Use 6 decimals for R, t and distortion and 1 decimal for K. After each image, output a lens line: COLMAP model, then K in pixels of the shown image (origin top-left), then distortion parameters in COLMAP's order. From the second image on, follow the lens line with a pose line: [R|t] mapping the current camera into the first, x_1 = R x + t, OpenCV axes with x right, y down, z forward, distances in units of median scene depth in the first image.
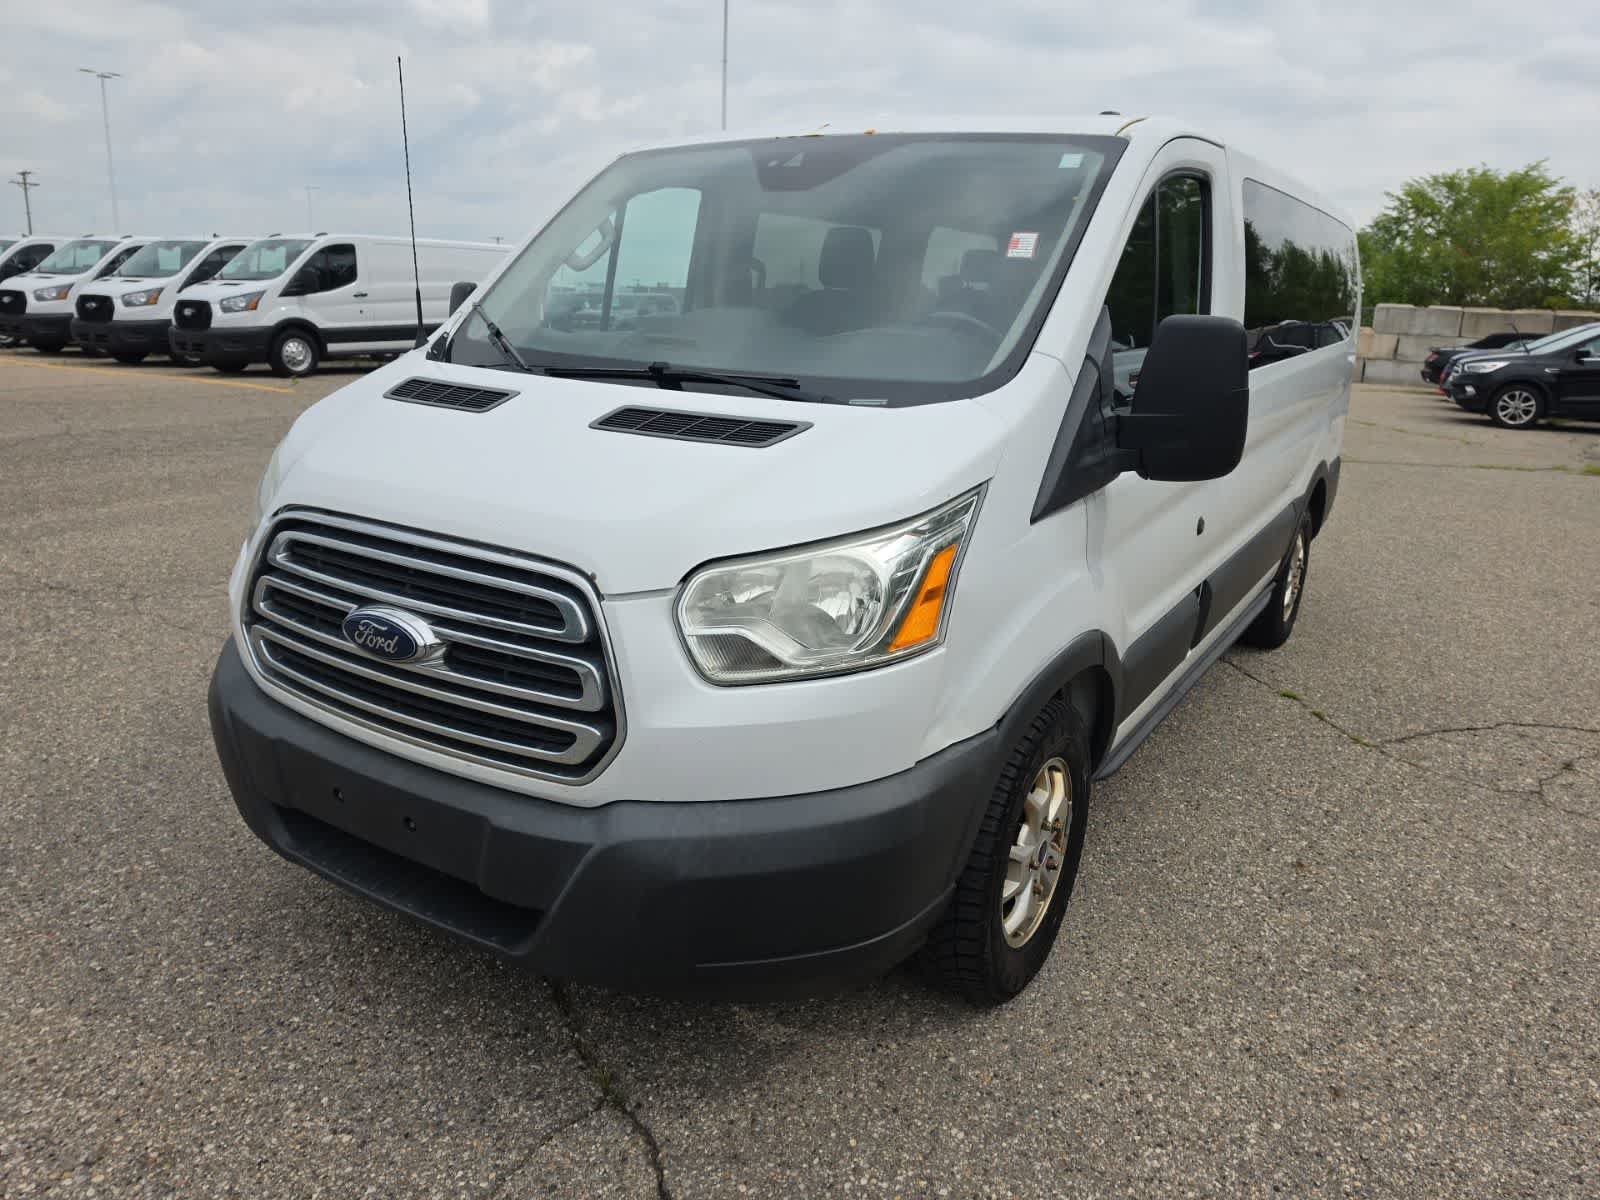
lens RADIAL K [[1126.6, 0, 815.2], [0, 1126.6, 569.8], [0, 0, 1]] dist [0.005497, -0.013401]
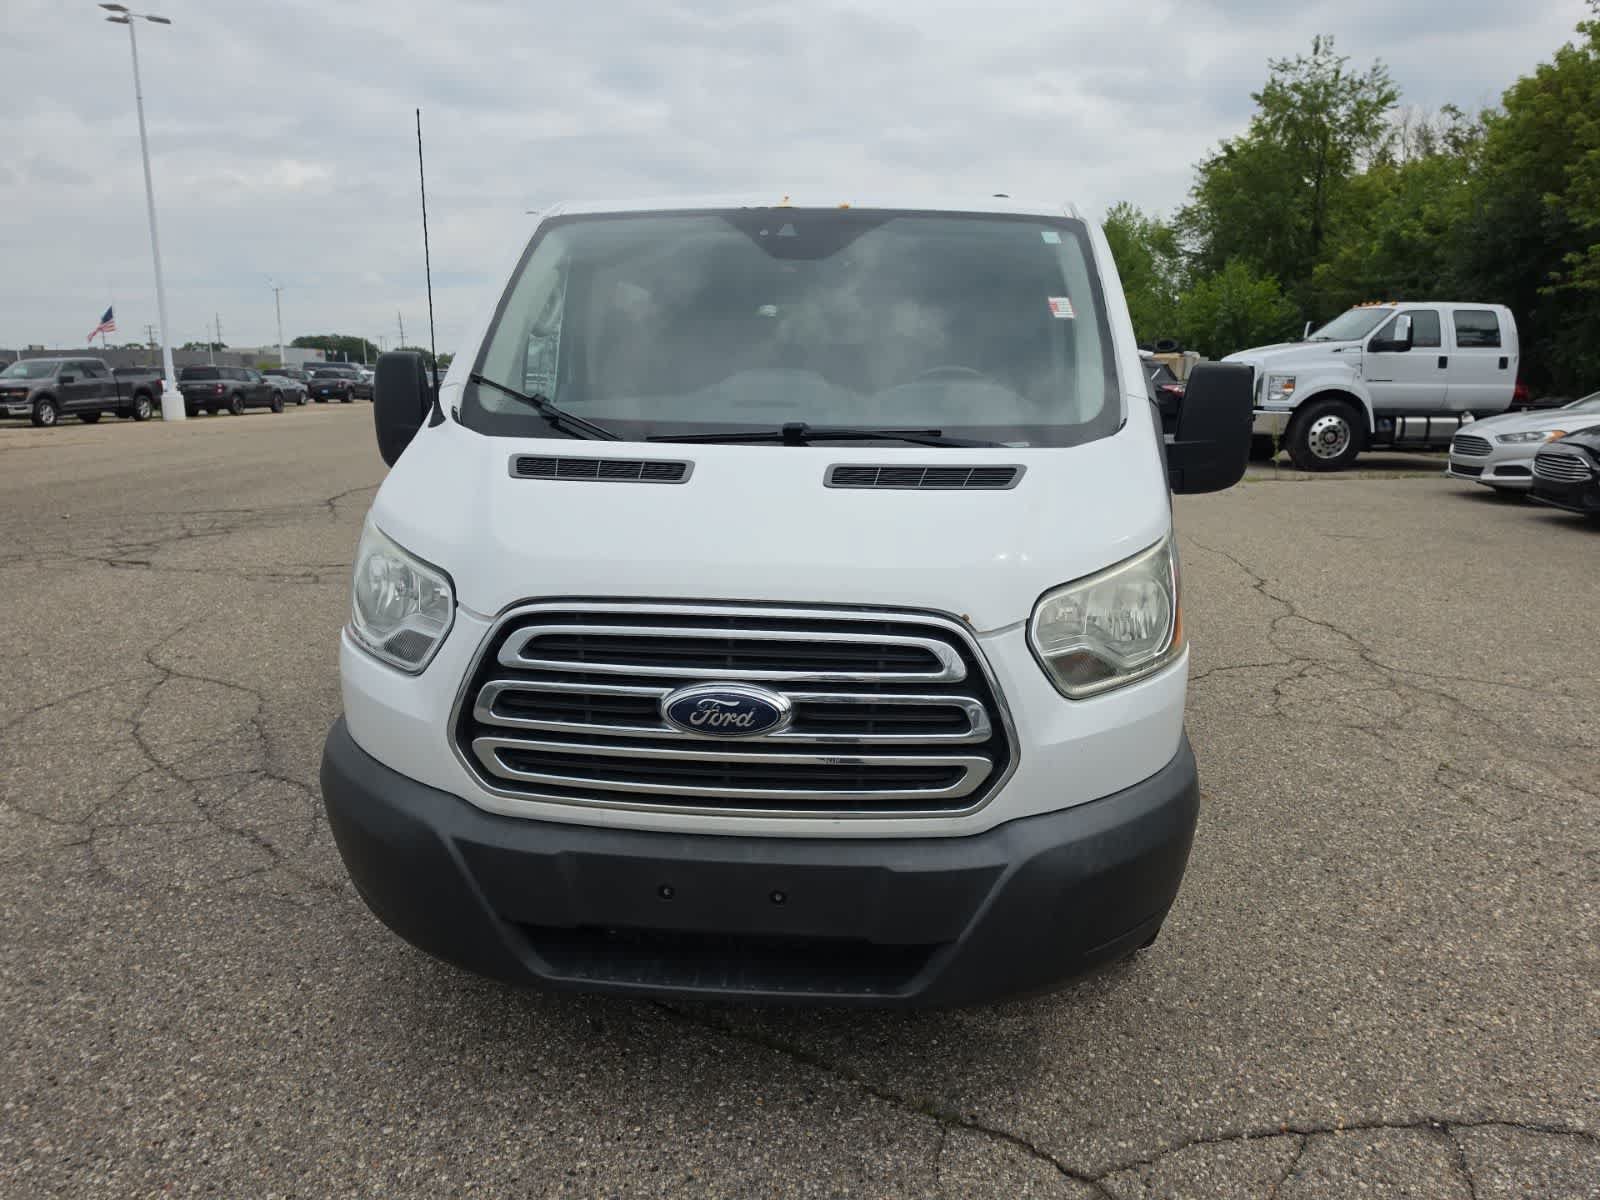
lens RADIAL K [[1126.6, 0, 815.2], [0, 1126.6, 569.8], [0, 0, 1]] dist [0.005497, -0.013401]
pose [[0.889930, -0.114626, 0.441459, -0.705606], [0.134919, 0.990747, -0.014731, -0.037574], [-0.435686, 0.072671, 0.897160, 0.081598]]
